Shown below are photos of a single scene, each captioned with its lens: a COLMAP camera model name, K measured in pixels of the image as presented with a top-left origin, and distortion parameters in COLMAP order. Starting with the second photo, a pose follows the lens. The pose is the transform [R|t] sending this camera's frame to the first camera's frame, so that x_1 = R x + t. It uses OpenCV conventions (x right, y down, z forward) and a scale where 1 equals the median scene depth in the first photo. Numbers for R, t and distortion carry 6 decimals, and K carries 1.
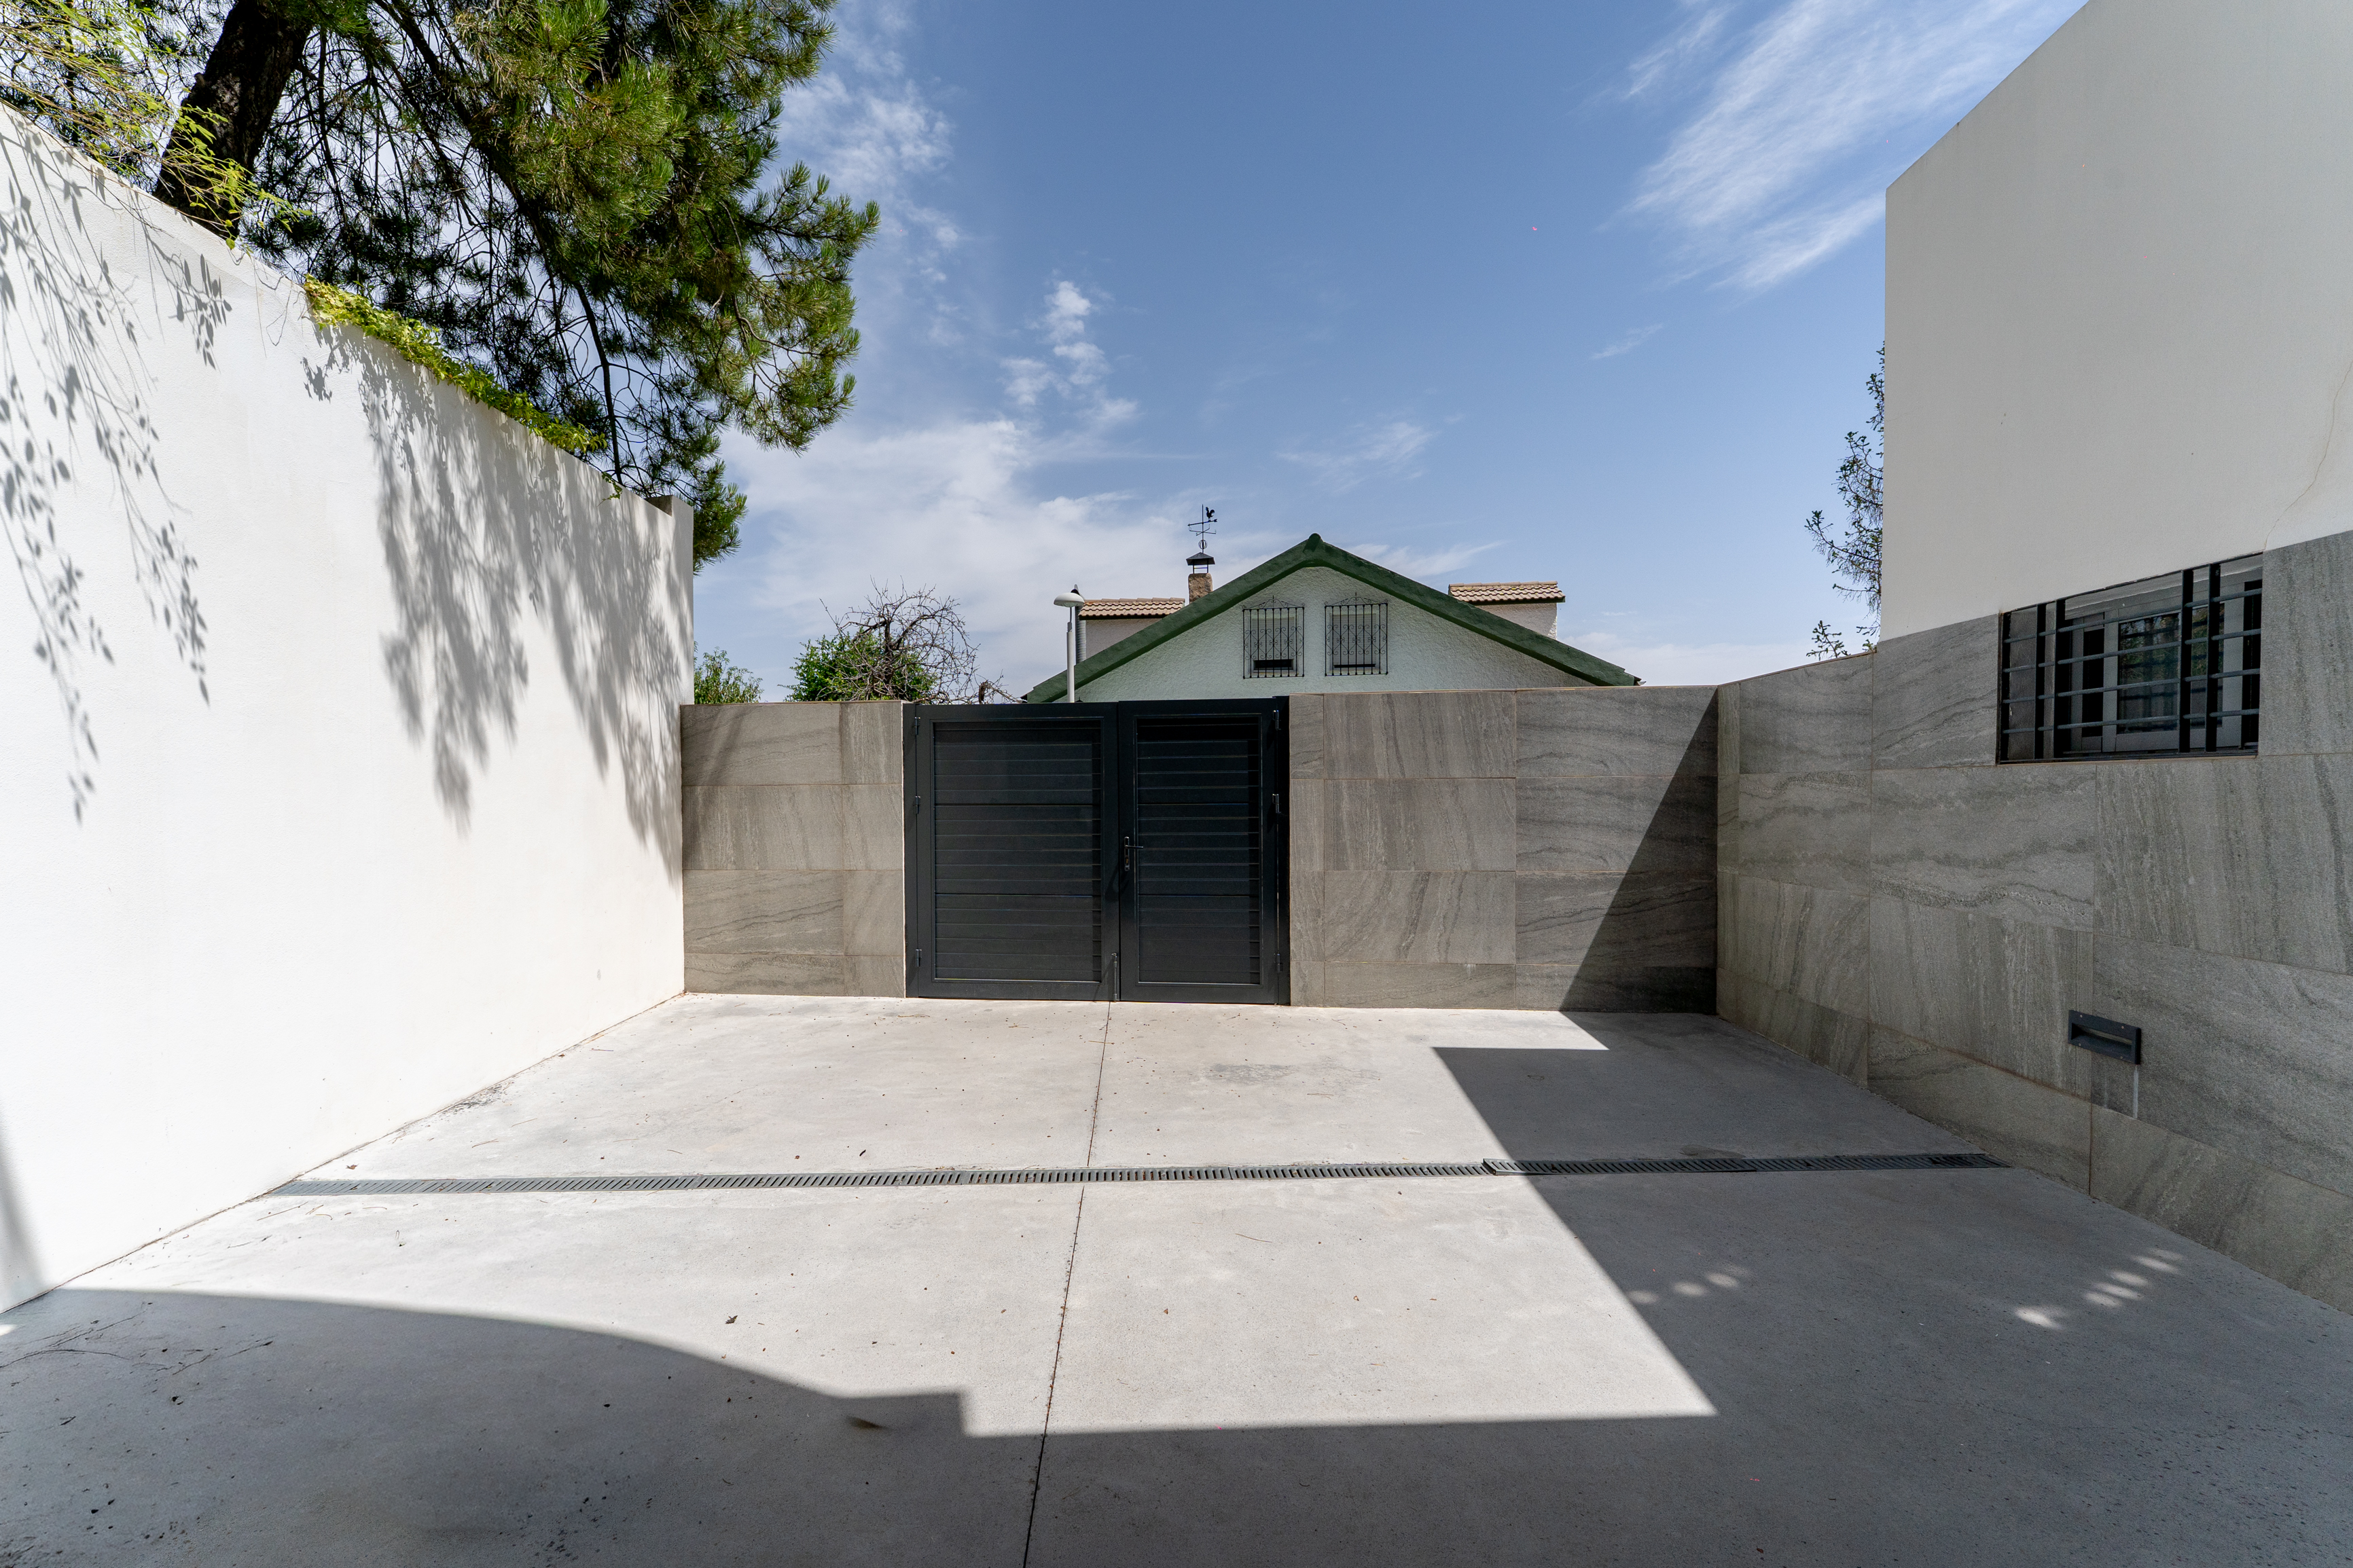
lens RADIAL K [[958.3, 0, 1173.8], [0, 958.3, 809.9], [0, 0, 1]] dist [-0.001218, -0.000950]
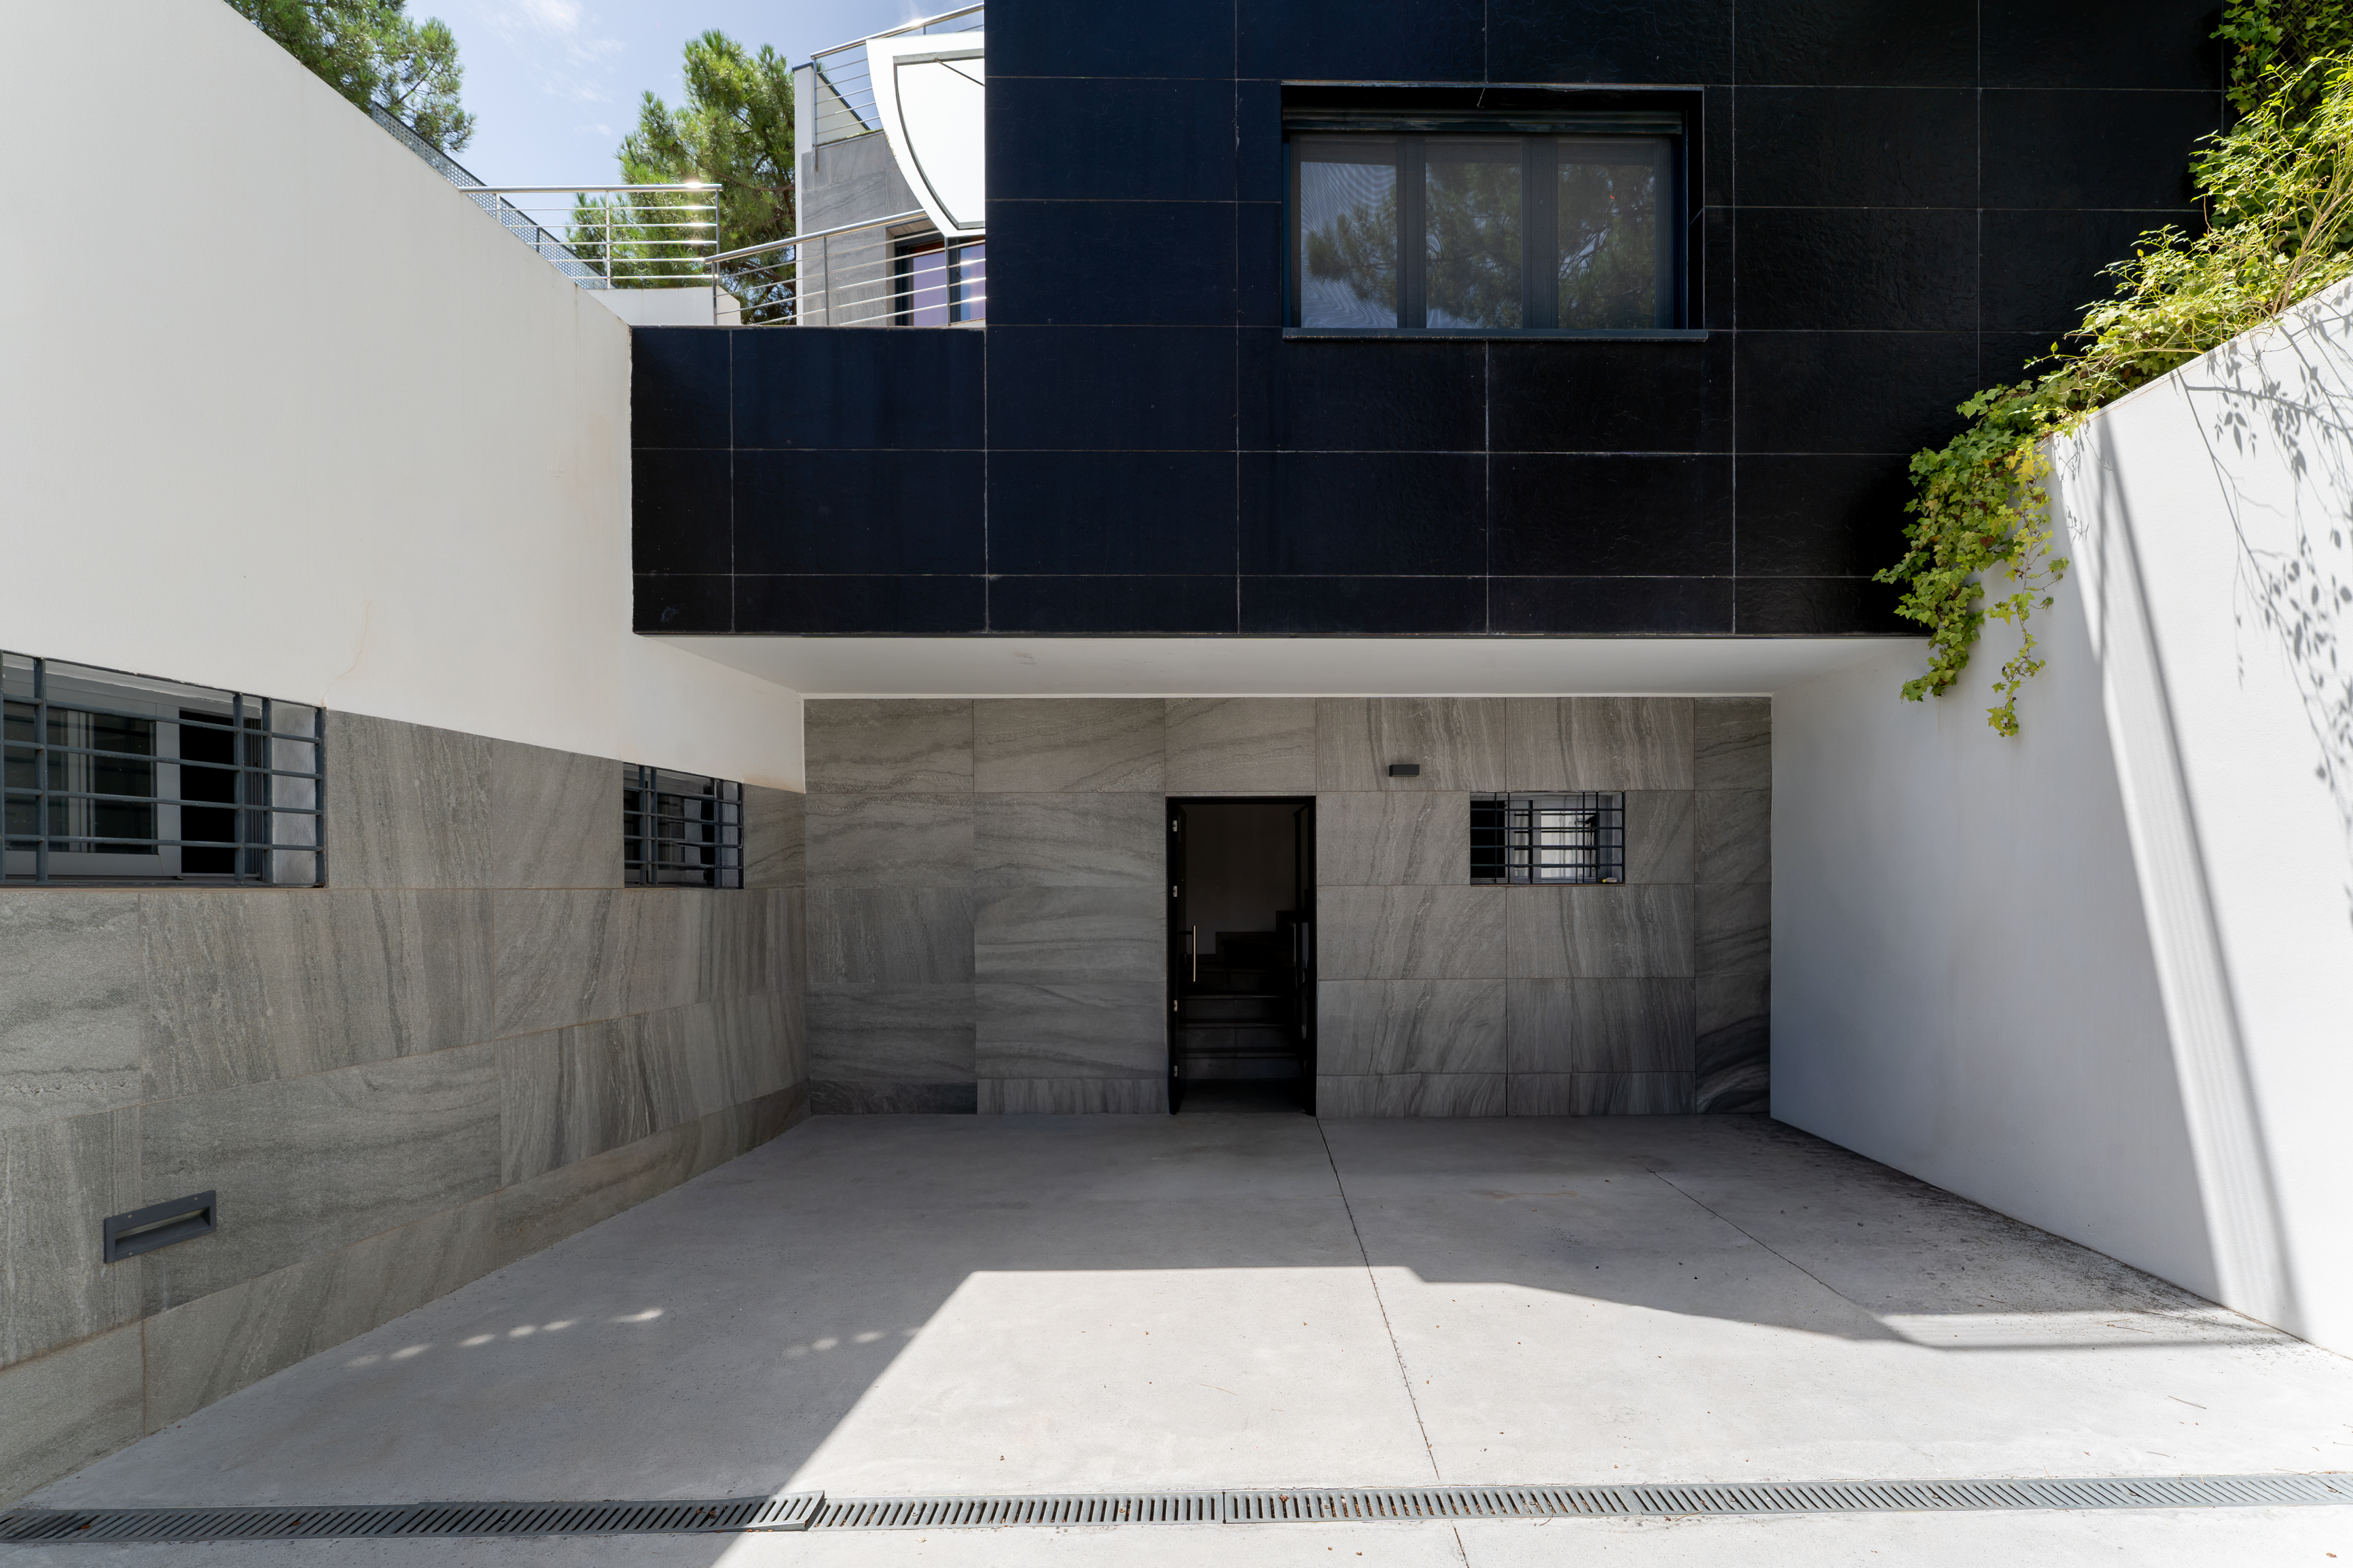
lens RADIAL K [[958.3, 0, 1173.8], [0, 958.3, 809.9], [0, 0, 1]] dist [-0.001218, -0.000950]
pose [[-0.995090, 0.019294, 0.097079, 0.024749], [0.013140, 0.997887, -0.063637, -0.061867], [-0.098102, -0.062049, -0.993240, 1.950152]]
